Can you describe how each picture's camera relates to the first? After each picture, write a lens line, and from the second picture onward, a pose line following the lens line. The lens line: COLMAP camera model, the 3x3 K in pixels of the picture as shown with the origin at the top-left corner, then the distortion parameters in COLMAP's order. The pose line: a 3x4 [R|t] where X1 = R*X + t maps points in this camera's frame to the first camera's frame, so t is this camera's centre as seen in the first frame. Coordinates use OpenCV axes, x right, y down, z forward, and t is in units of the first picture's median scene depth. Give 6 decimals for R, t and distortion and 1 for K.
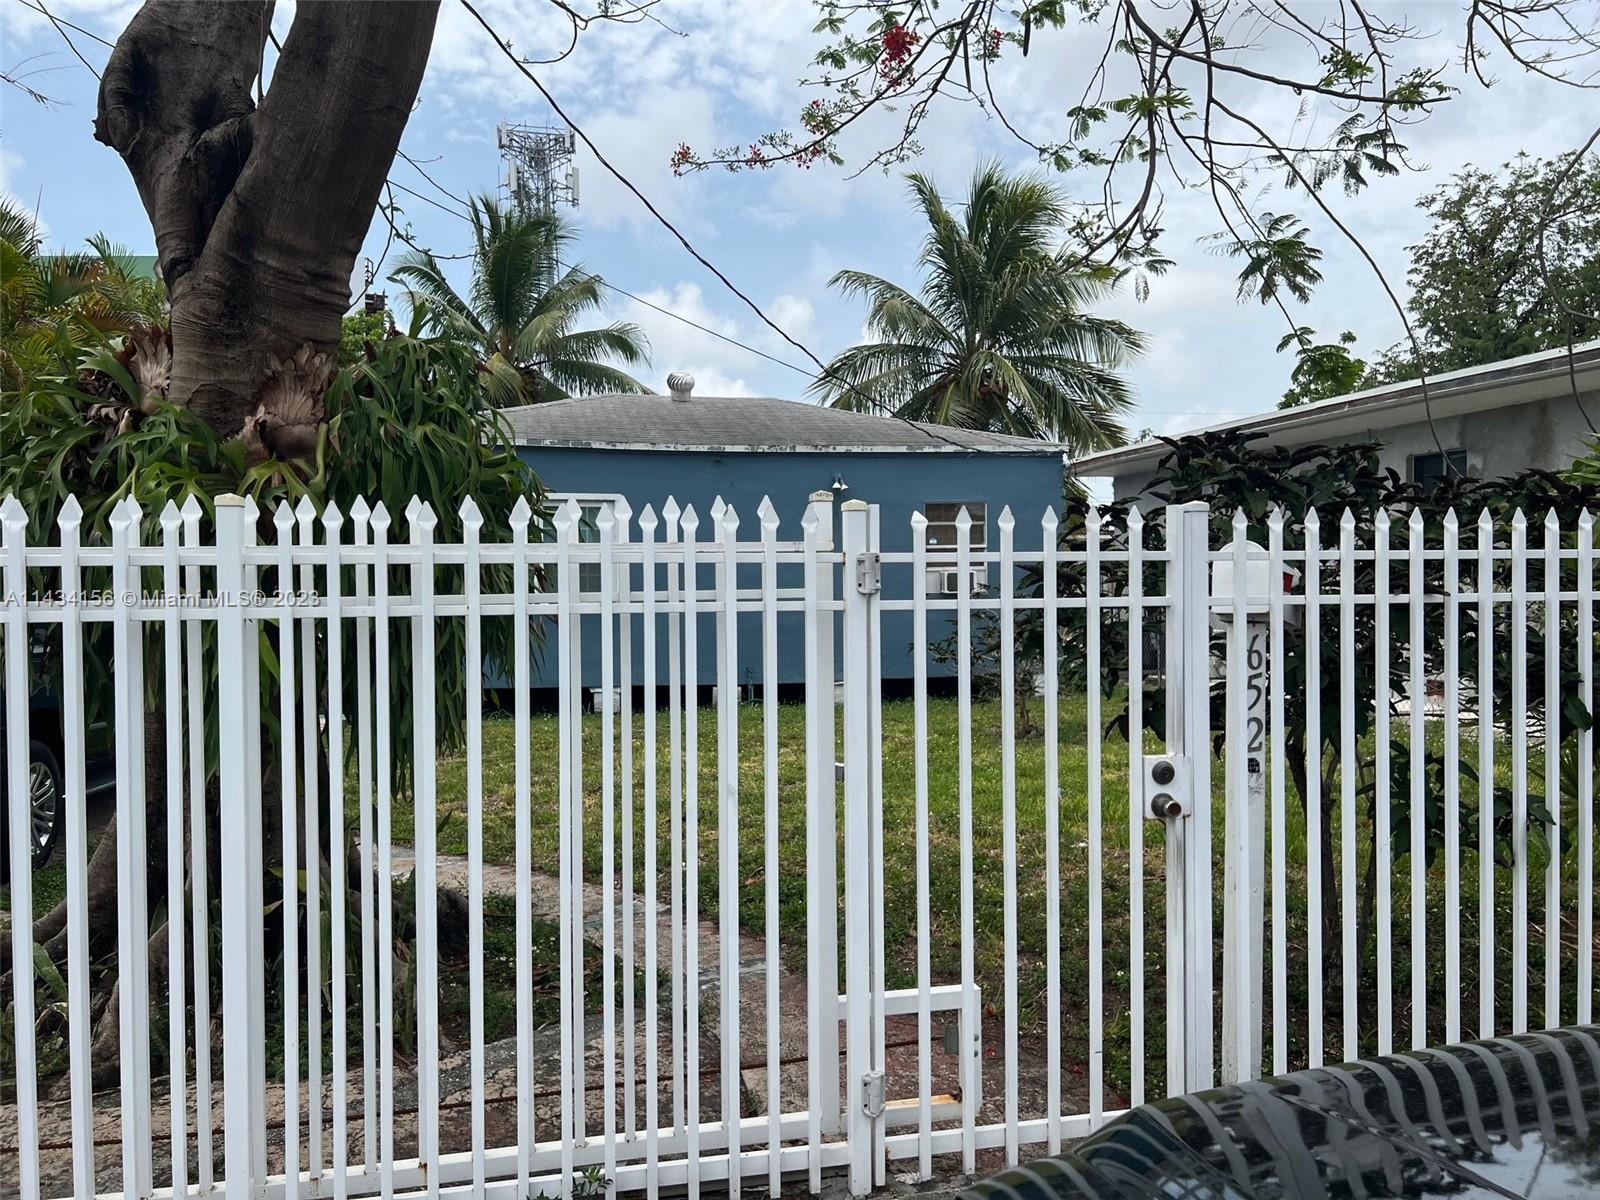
lens RADIAL K [[1211.4, 0, 799.4], [0, 1211.4, 595.6], [0, 0, 1]] dist [0.036050, -0.000779]
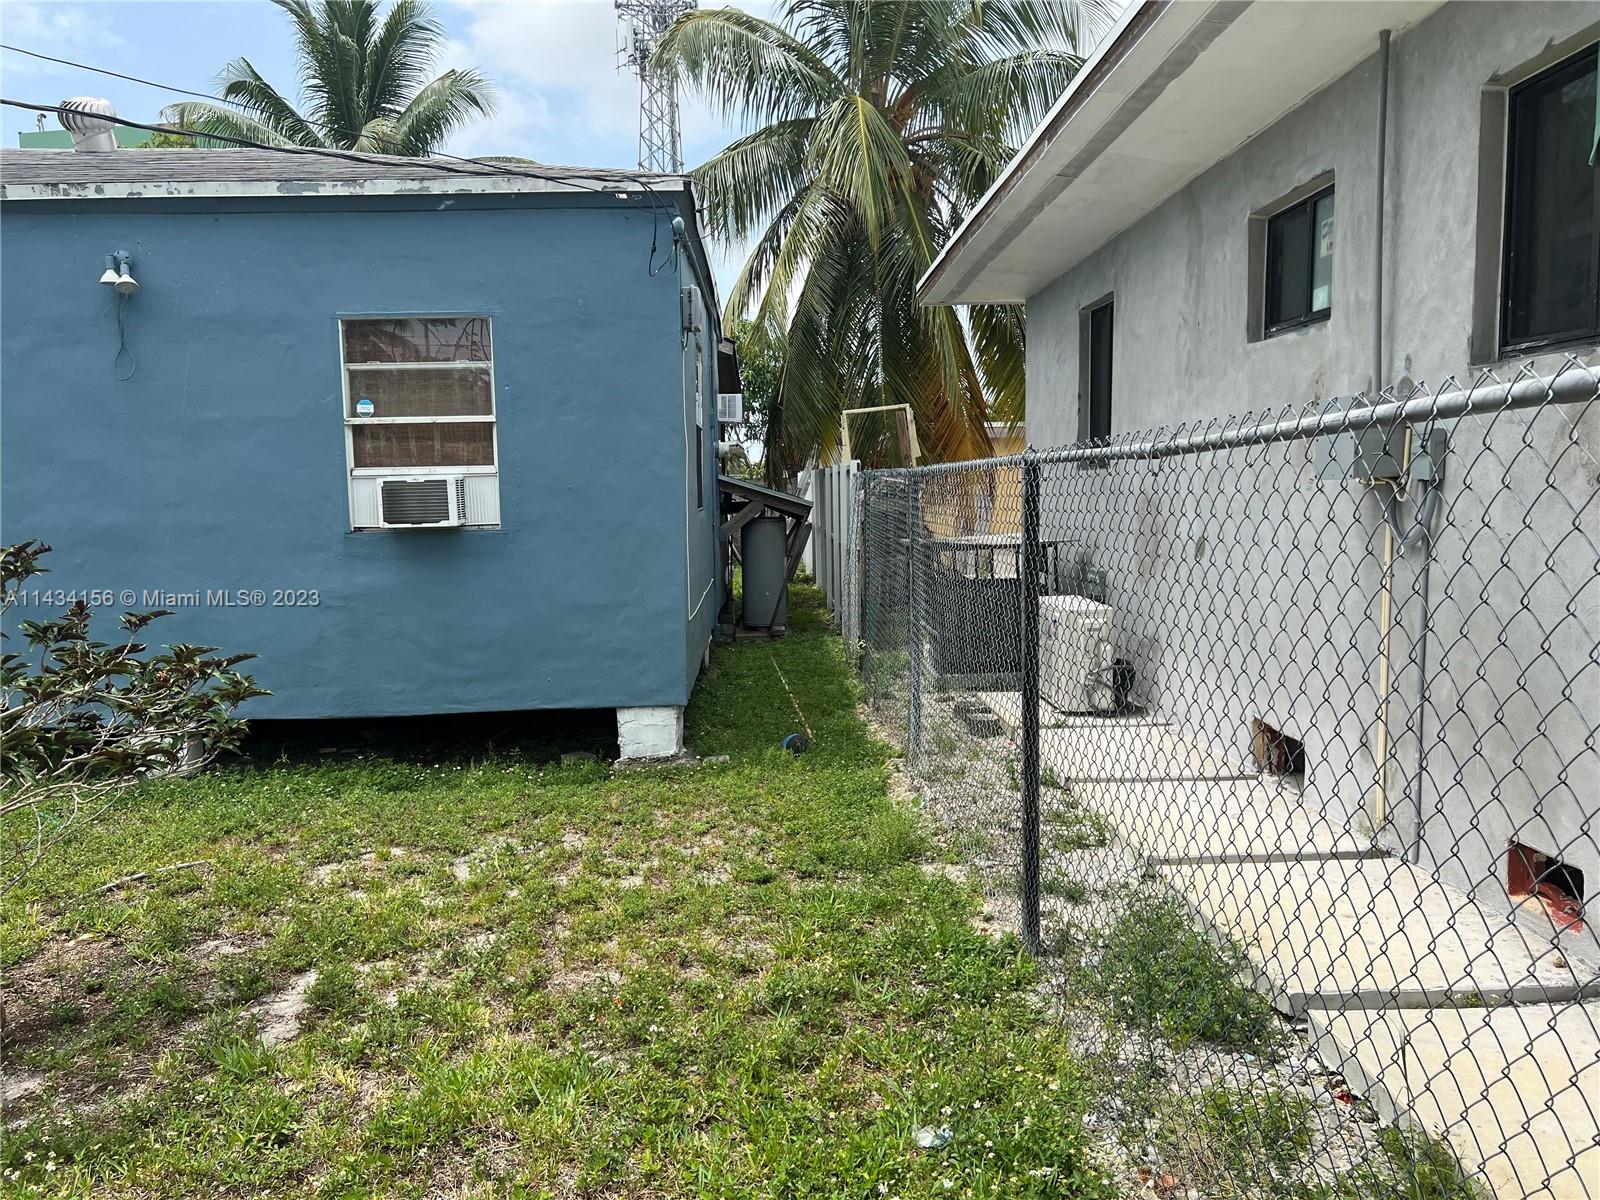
lens RADIAL K [[1211.4, 0, 798.9], [0, 1211.4, 601.0], [0, 0, 1]] dist [0.036050, -0.000779]
pose [[0.973712, 0.017530, -0.227107, 0.367942], [-0.002136, 0.997693, 0.067855, -0.005609], [0.227772, -0.065586, 0.971503, 0.613602]]
